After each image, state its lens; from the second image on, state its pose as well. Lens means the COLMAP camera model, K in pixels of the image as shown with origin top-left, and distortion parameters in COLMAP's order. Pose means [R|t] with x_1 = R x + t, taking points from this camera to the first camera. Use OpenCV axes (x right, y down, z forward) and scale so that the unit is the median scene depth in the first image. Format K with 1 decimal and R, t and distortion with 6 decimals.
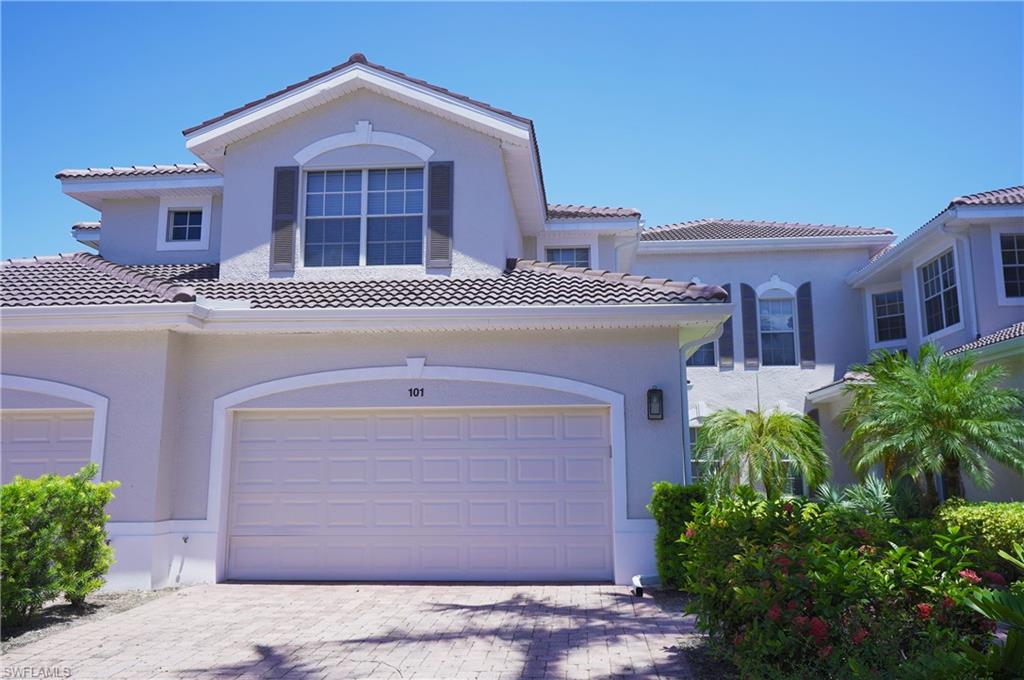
lens RADIAL K [[832.6, 0, 512.0], [0, 832.6, 340.0], [0, 0, 1]] dist [0.029558, 0.002417]
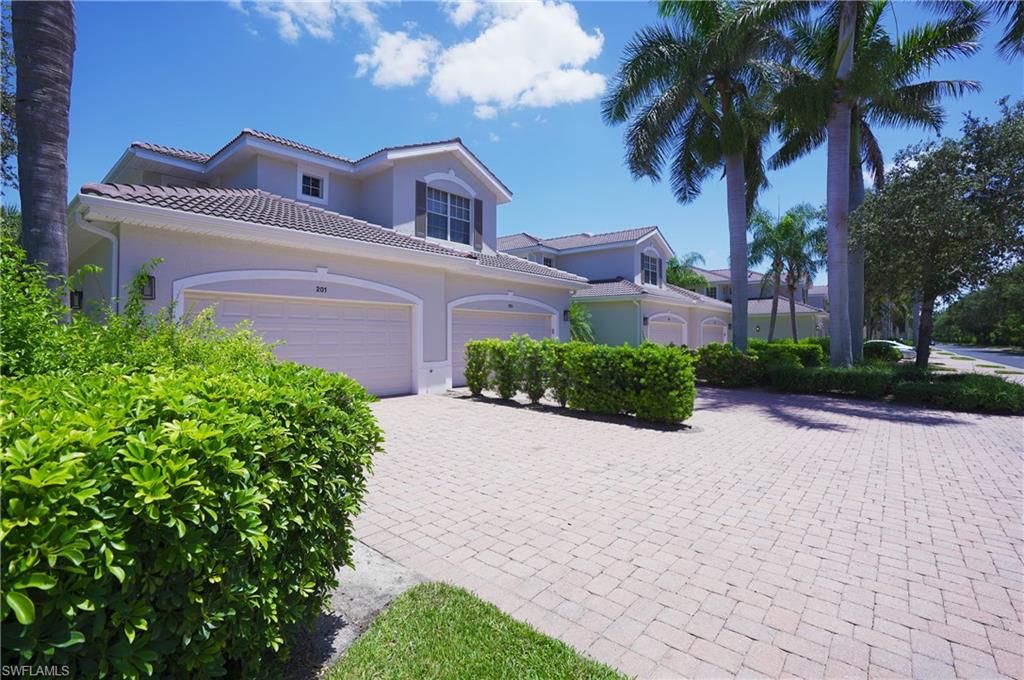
lens RADIAL K [[478.8, 0, 512.2], [0, 478.8, 336.3], [0, 0, 1]] dist [-0.065418, 0.025224]
pose [[0.577176, 0.006219, 0.816596, -1.056078], [-0.126602, 0.988562, 0.081954, 0.029225], [-0.806747, -0.150684, 0.571362, 0.151652]]
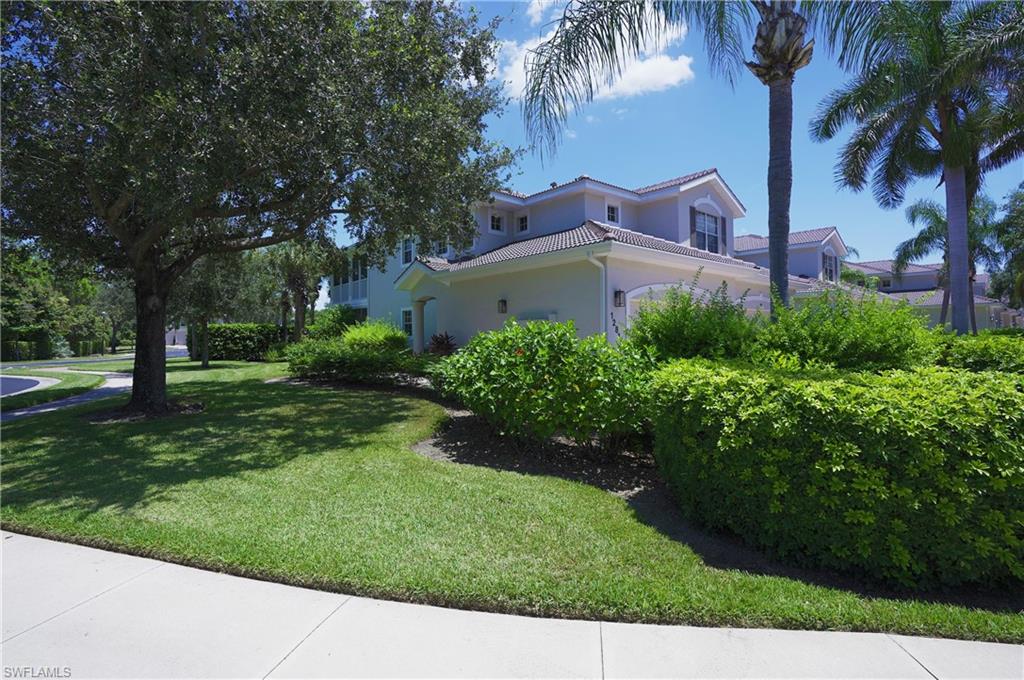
lens RADIAL K [[477.7, 0, 512.0], [0, 477.7, 340.0], [0, 0, 1]] dist [-0.067378, 0.025336]
pose [[0.702950, -0.014071, 0.711100, -1.630984], [-0.099961, 0.987926, 0.118365, 0.065110], [-0.704180, -0.154287, 0.693056, 0.370059]]
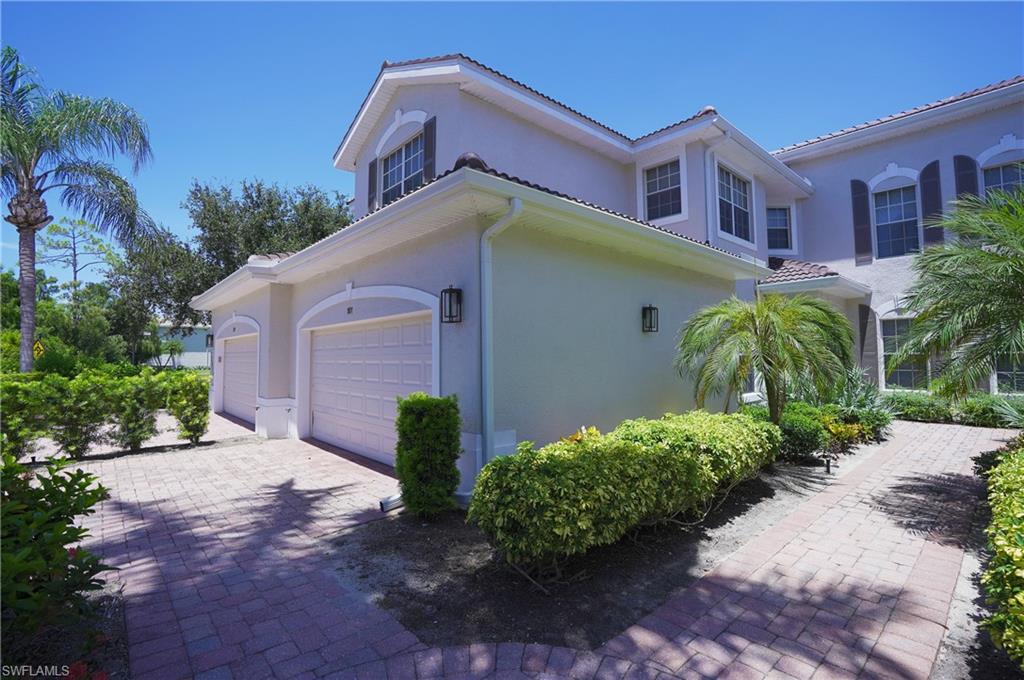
lens RADIAL K [[478.8, 0, 512.2], [0, 478.8, 336.3], [0, 0, 1]] dist [-0.065418, 0.025224]
pose [[0.727060, -0.034506, -0.685706, 0.465881], [0.109968, 0.991695, 0.066696, 0.067656], [0.677710, -0.123897, 0.724816, 0.537630]]
